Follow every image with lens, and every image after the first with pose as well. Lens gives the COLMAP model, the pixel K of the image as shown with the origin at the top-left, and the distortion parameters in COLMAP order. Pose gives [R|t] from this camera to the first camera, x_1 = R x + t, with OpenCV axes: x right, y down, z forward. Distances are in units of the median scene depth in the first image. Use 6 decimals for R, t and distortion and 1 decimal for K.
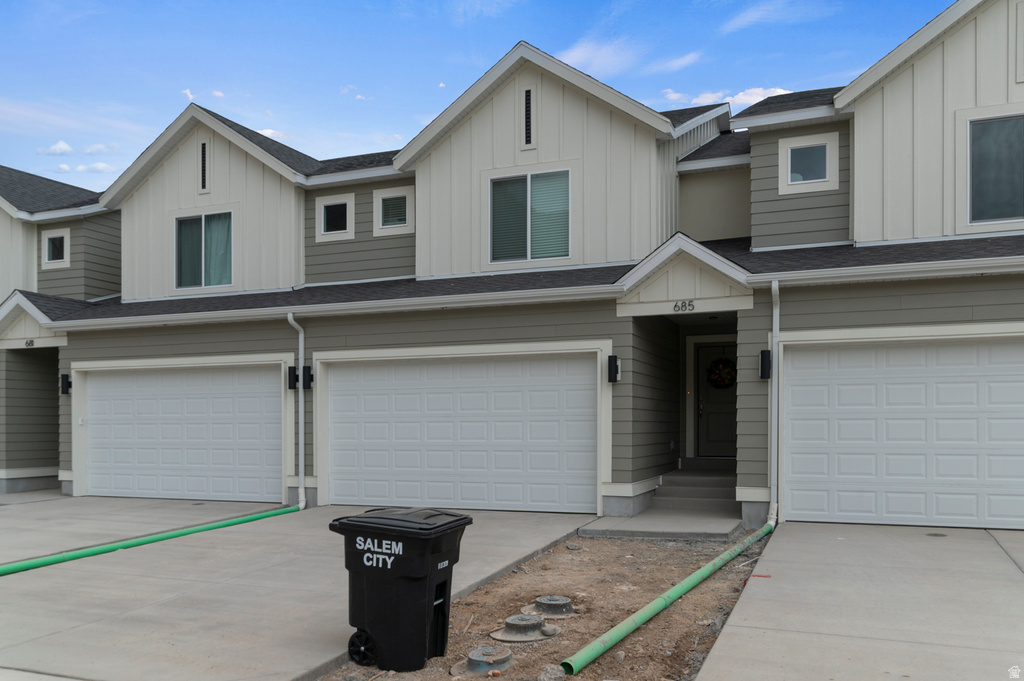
lens RADIAL K [[798.4, 0, 512.2], [0, 798.4, 334.9], [0, 0, 1]] dist [0.005263, -0.004272]
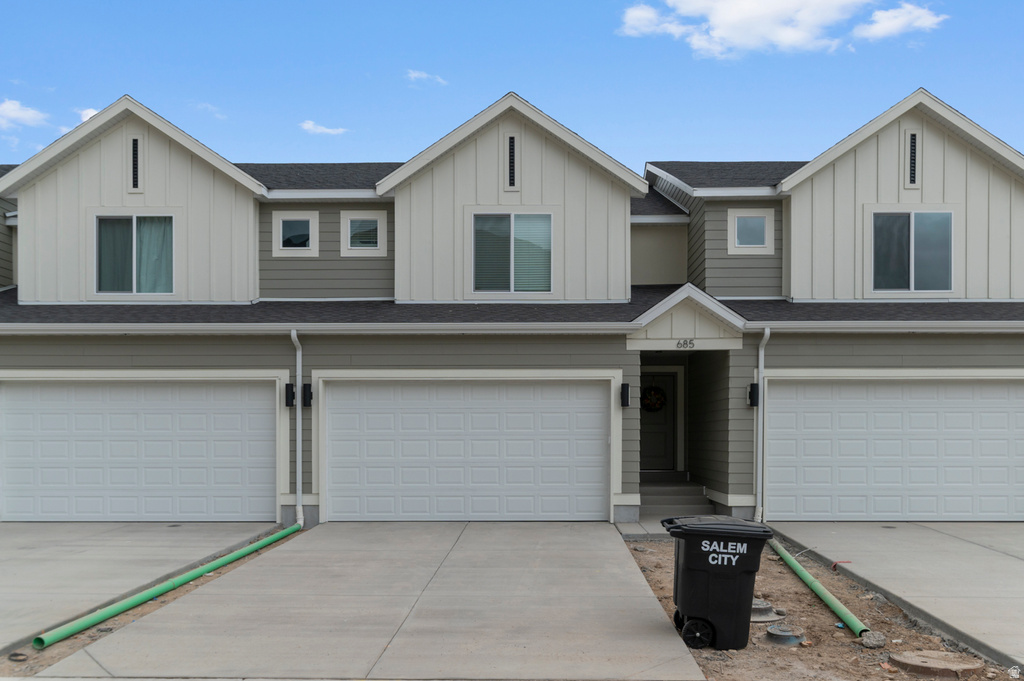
lens RADIAL K [[772.3, 0, 511.7], [0, 772.3, 346.6], [0, 0, 1]] dist [0.000132, 0.001910]
pose [[0.939356, 0.043565, 0.340166, -0.372385], [-0.041092, 0.999051, -0.014474, -0.004099], [-0.340474, -0.000382, 0.940254, 0.003642]]
